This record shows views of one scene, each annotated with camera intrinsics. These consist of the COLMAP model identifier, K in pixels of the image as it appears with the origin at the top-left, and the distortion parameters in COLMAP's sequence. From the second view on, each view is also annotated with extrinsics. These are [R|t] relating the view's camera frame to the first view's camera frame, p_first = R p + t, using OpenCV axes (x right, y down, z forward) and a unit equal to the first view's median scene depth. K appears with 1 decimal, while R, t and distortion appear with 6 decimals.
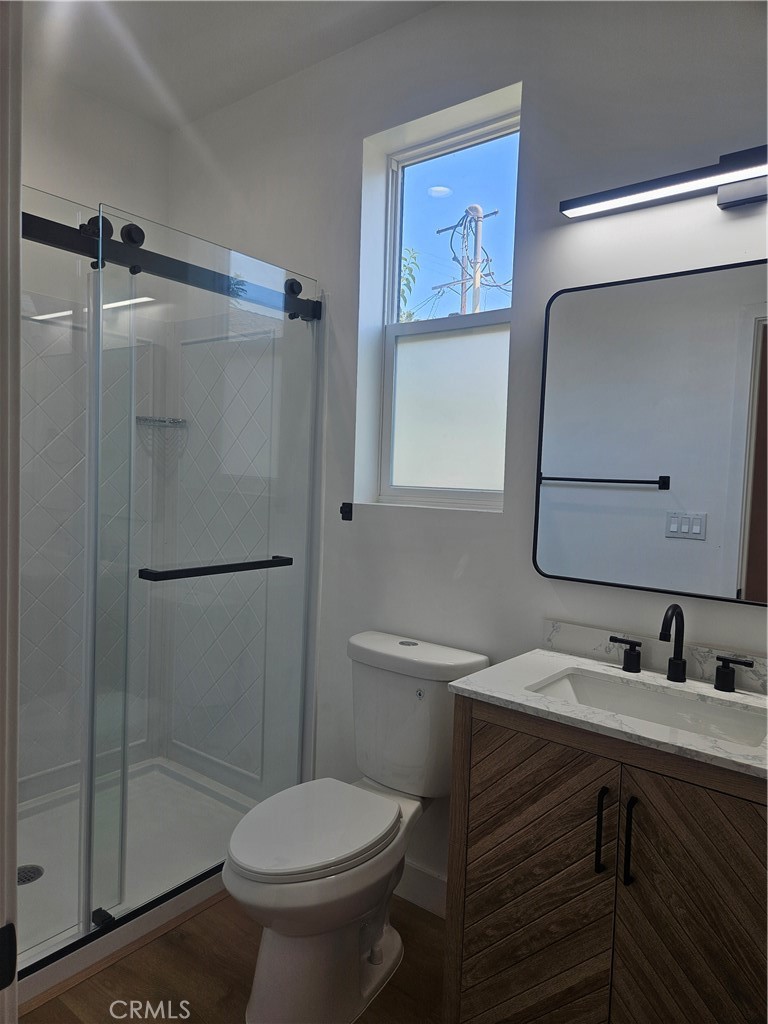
lens RADIAL K [[684.0, 0, 386.3], [0, 684.0, 512.6], [0, 0, 1]] dist [0.064741, -0.061735]
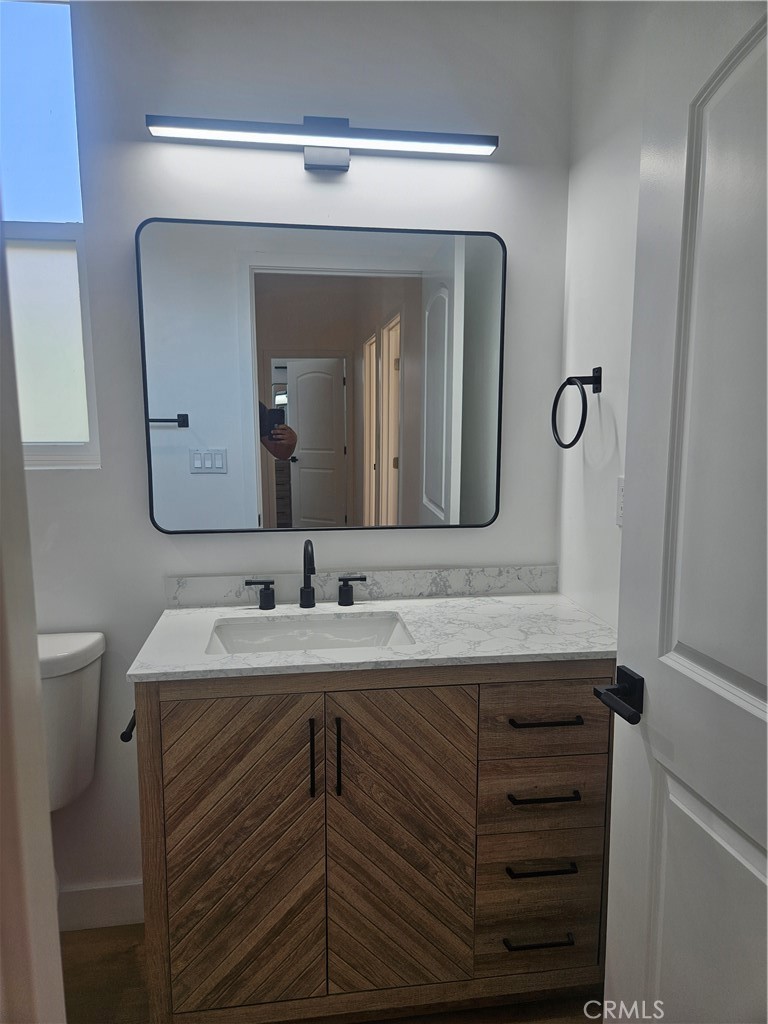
lens RADIAL K [[684.0, 0, 387.0], [0, 684.0, 509.7], [0, 0, 1]] dist [0.064741, -0.061735]
pose [[0.684441, -0.136238, 0.716226, -0.290661], [0.063766, 0.989807, 0.127341, -0.049348], [-0.726274, -0.041487, 0.686152, 0.169990]]
